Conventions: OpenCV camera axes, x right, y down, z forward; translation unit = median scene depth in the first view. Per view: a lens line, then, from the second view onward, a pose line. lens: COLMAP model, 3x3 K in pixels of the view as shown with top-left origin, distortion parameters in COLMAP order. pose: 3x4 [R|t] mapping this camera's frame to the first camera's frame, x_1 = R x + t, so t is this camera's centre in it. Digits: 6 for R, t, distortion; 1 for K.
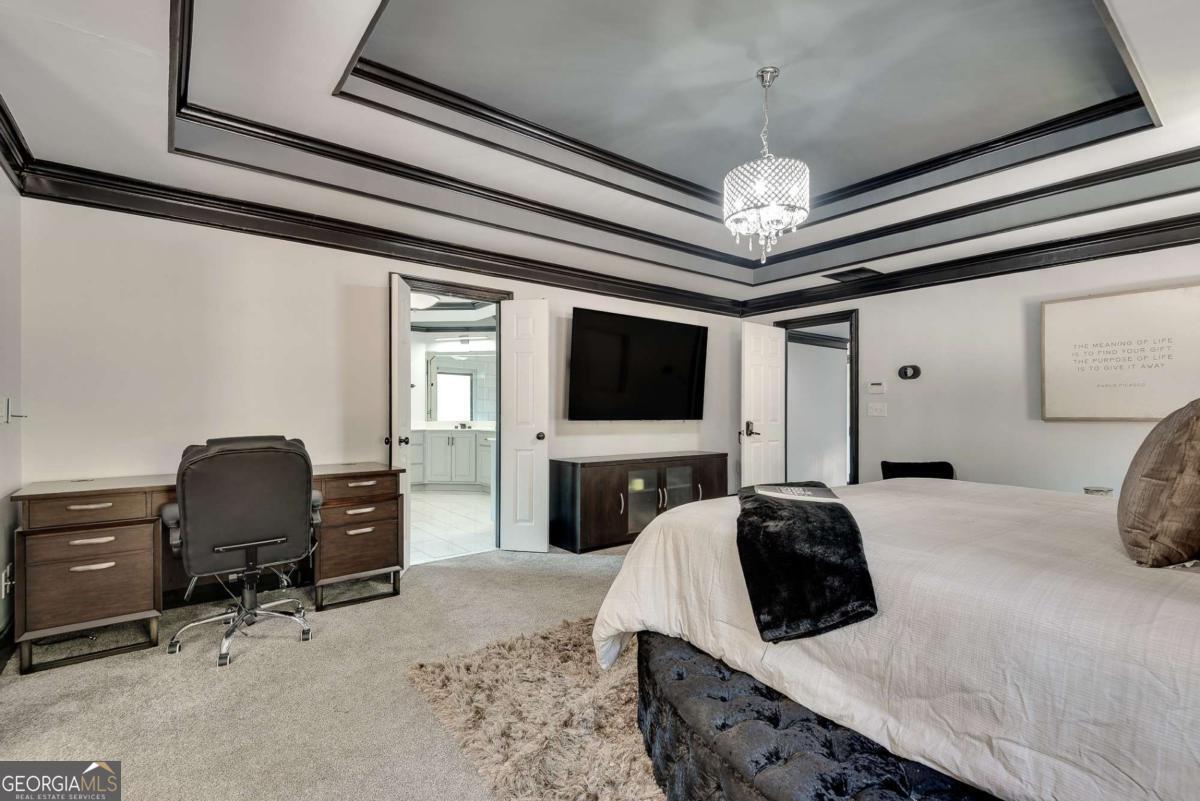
lens RADIAL K [[559.4, 0, 600.6], [0, 559.4, 407.1], [0, 0, 1]] dist [0.004702, 0.000205]
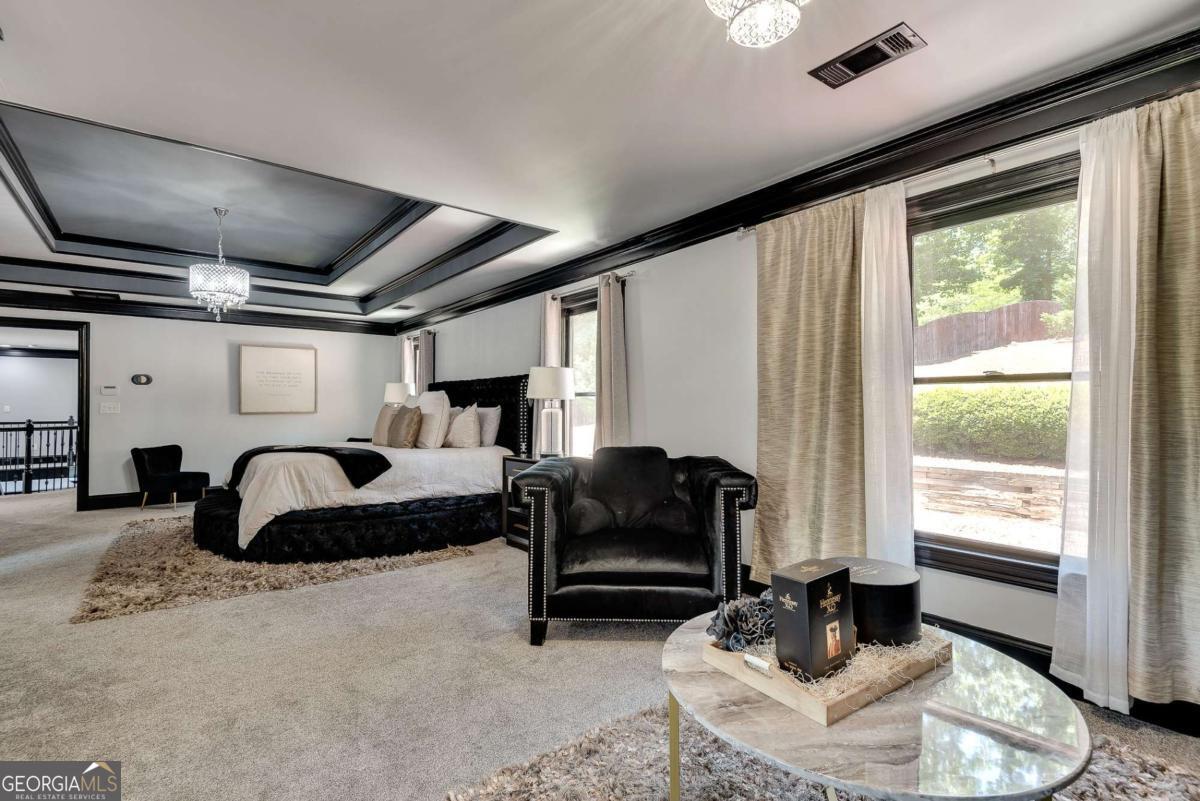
lens RADIAL K [[559.4, 0, 601.1], [0, 559.4, 406.2], [0, 0, 1]] dist [0.004702, 0.000205]
pose [[0.001945, -0.002675, 0.999995, -0.898150], [-0.003851, 0.999989, 0.002683, -0.008633], [-0.999991, -0.003856, 0.001935, -0.093494]]
